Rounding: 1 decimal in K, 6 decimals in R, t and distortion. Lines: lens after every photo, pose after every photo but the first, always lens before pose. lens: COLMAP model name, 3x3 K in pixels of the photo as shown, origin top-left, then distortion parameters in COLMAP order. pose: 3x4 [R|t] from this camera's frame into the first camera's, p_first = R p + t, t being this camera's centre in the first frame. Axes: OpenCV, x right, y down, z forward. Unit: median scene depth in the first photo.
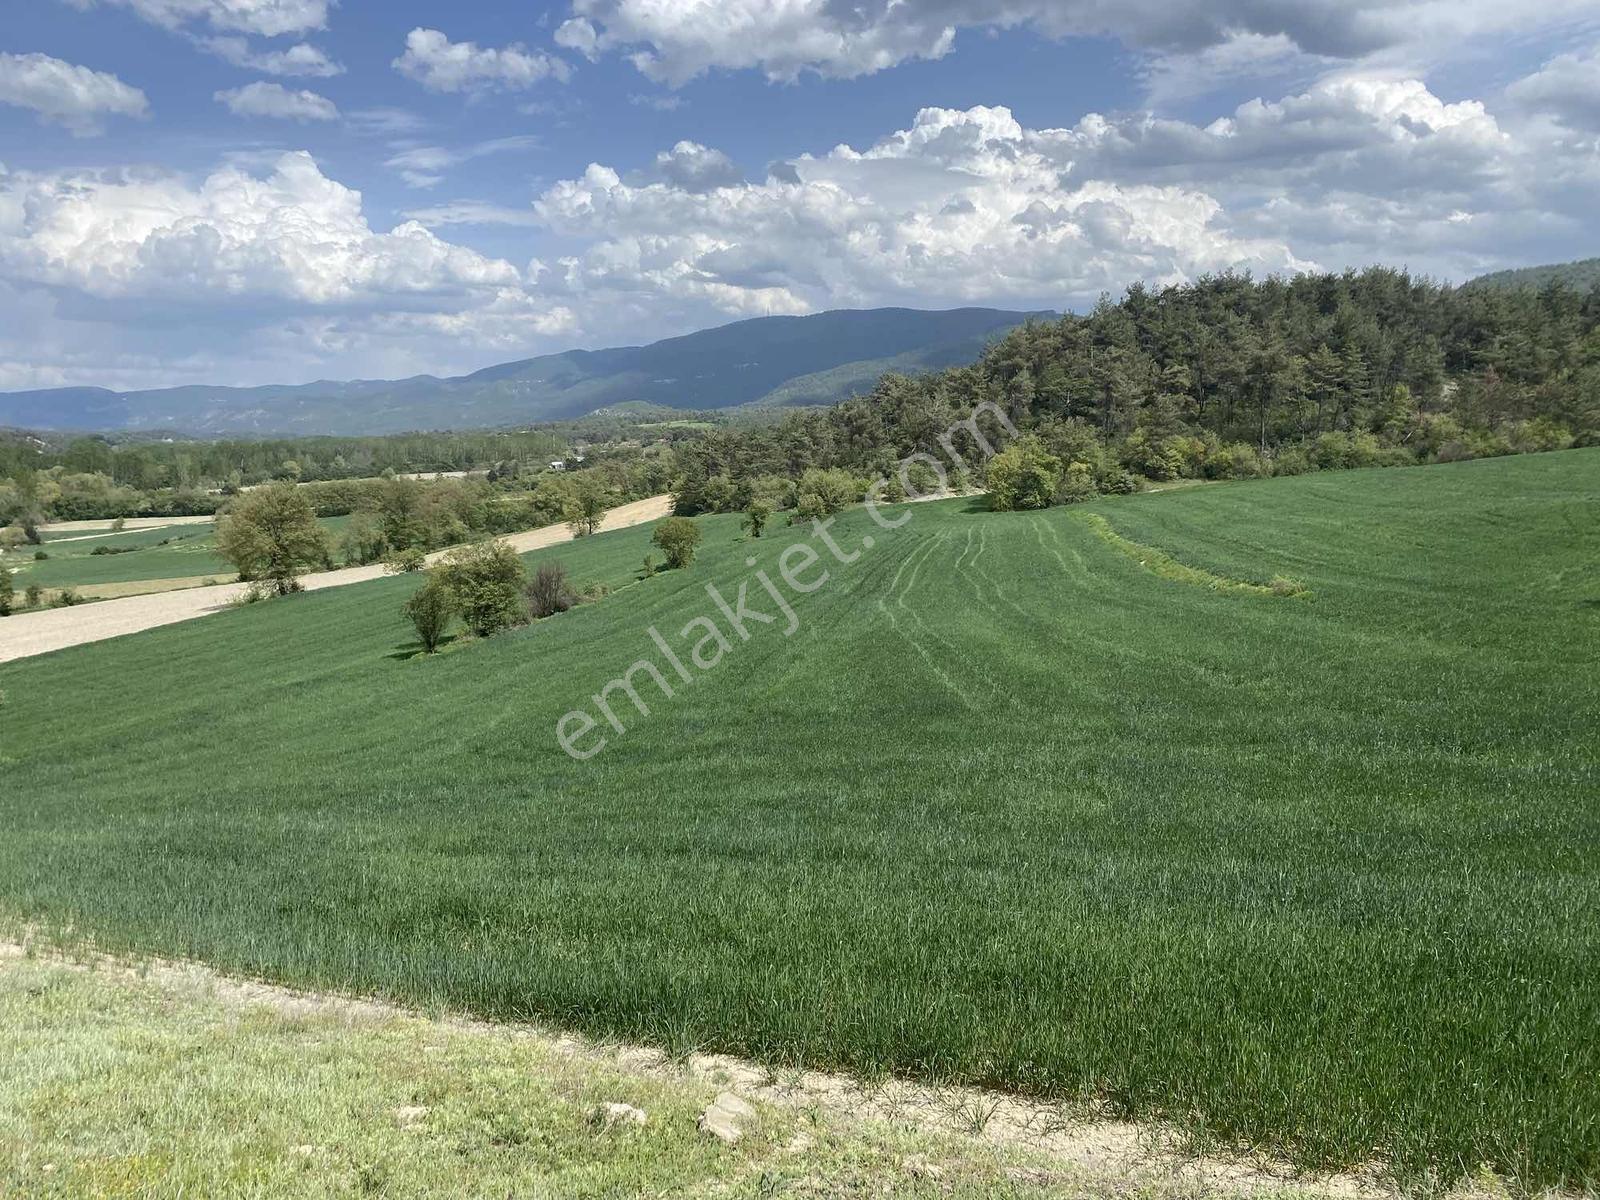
lens RADIAL K [[1182.0, 0, 812.8], [0, 1182.0, 600.3], [0, 0, 1]] dist [0.040414, -0.063655]
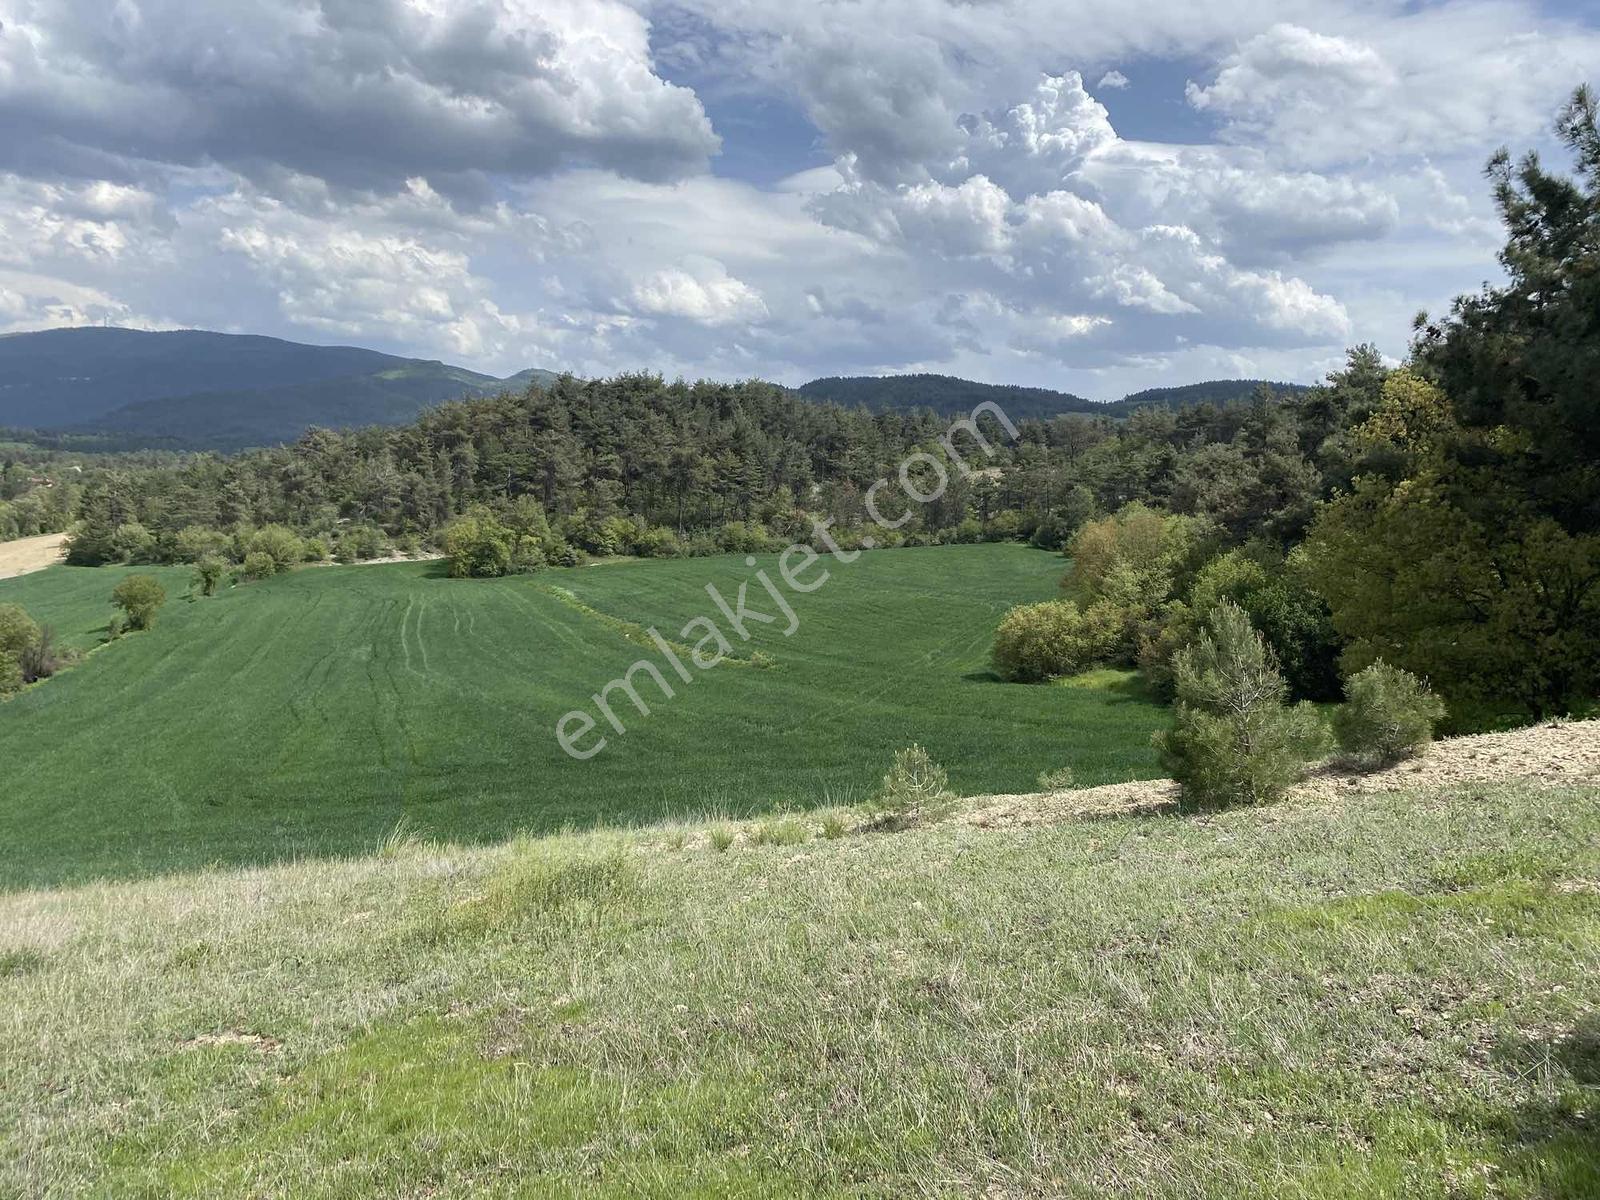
lens RADIAL K [[1182.0, 0, 793.1], [0, 1182.0, 597.0], [0, 0, 1]] dist [0.040414, -0.063655]
pose [[0.879822, 0.029201, 0.474406, -0.075259], [-0.006194, 0.998731, -0.049988, -0.005892], [-0.475264, 0.041042, 0.878886, -0.075426]]
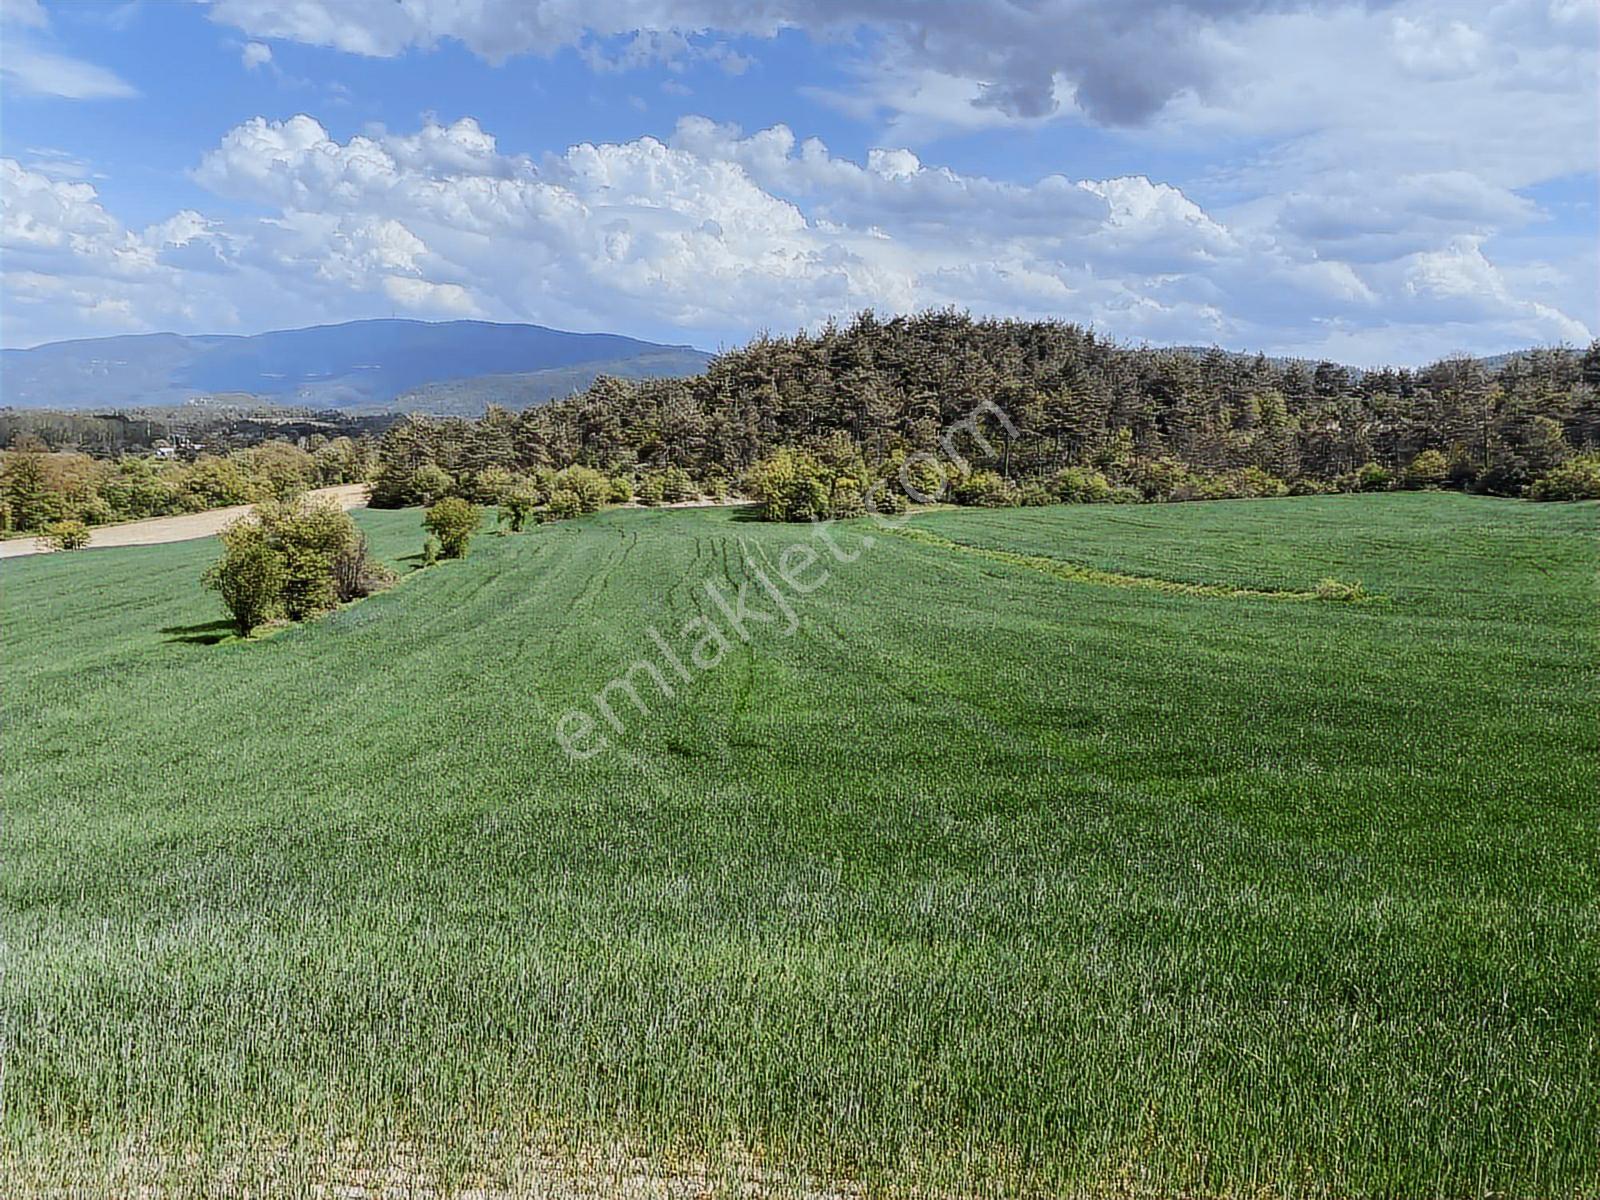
lens RADIAL K [[1182.0, 0, 794.5], [0, 1182.0, 597.2], [0, 0, 1]] dist [0.040414, -0.063655]
pose [[0.954439, 0.044650, 0.295045, -0.092263], [-0.037104, 0.998827, -0.031126, 0.012651], [-0.296089, 0.018760, 0.954976, 0.082994]]
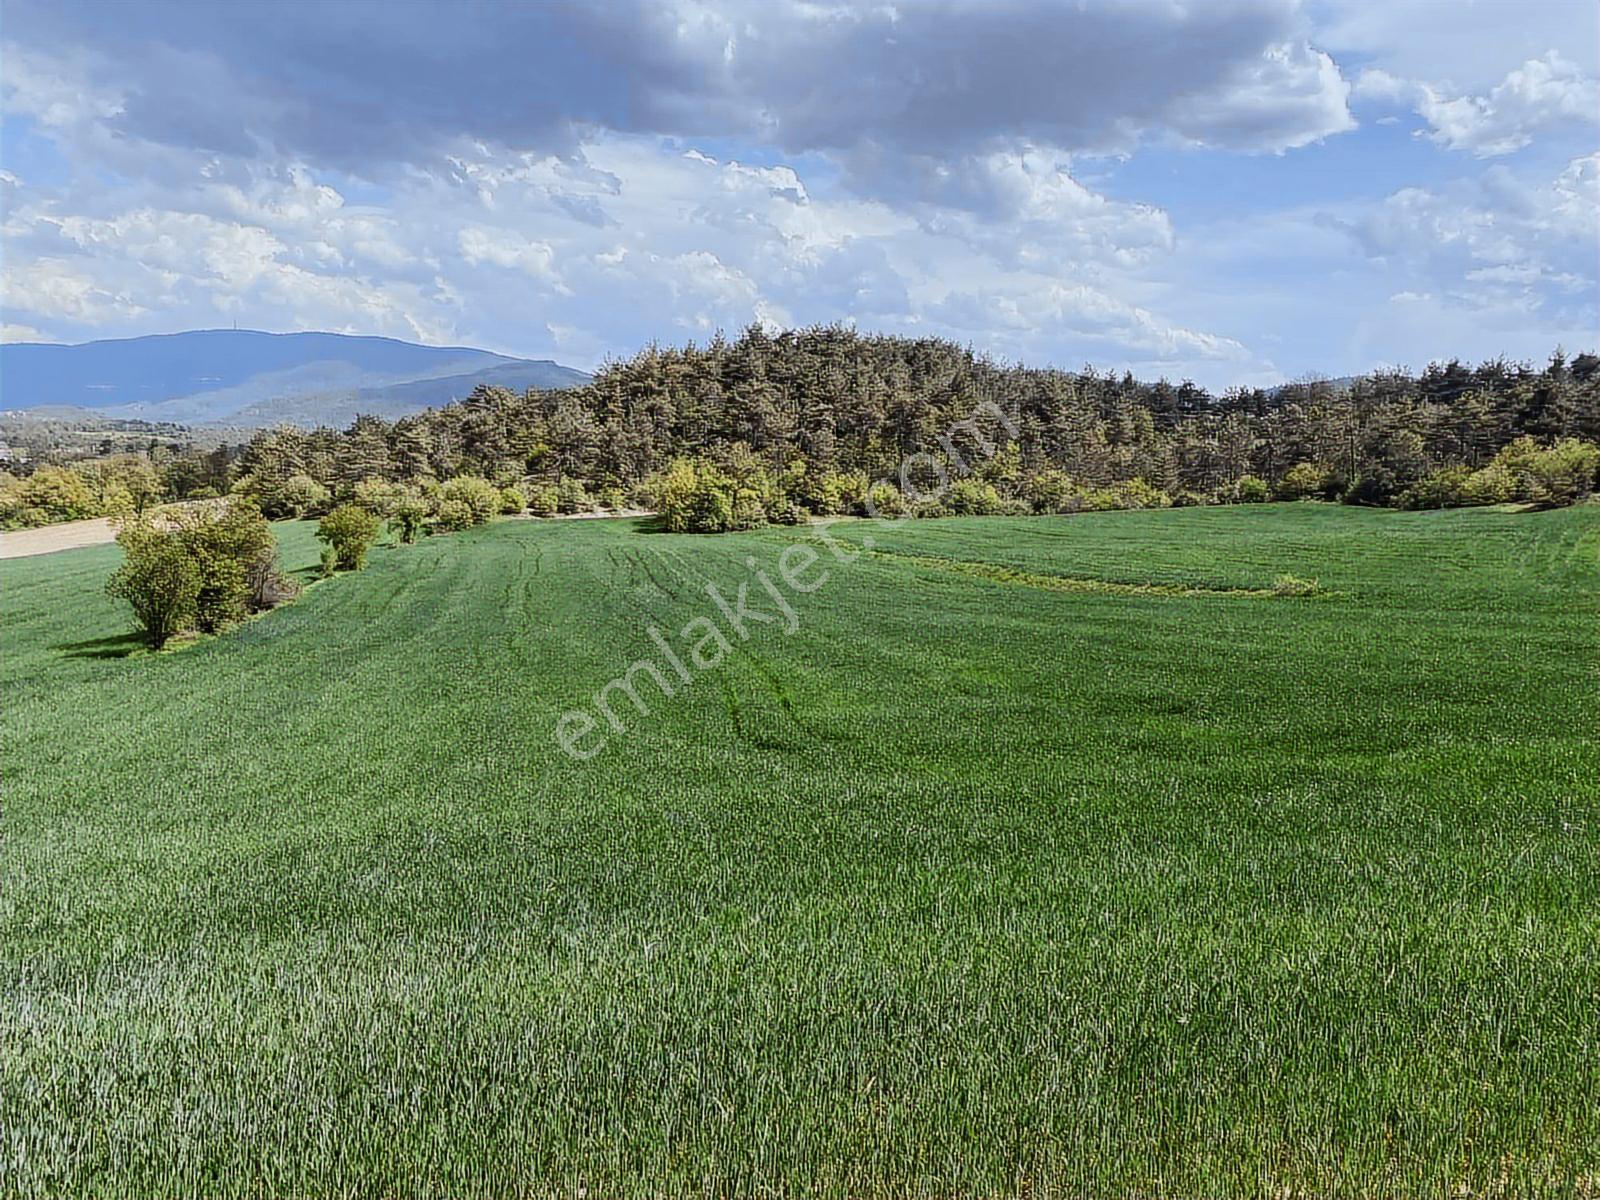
lens RADIAL K [[1182.0, 0, 811.1], [0, 1182.0, 591.0], [0, 0, 1]] dist [0.040414, -0.063655]
pose [[0.910381, 0.041890, 0.411644, -0.113211], [-0.021162, 0.998274, -0.054786, 0.017019], [-0.413229, 0.041165, 0.909696, 0.101978]]
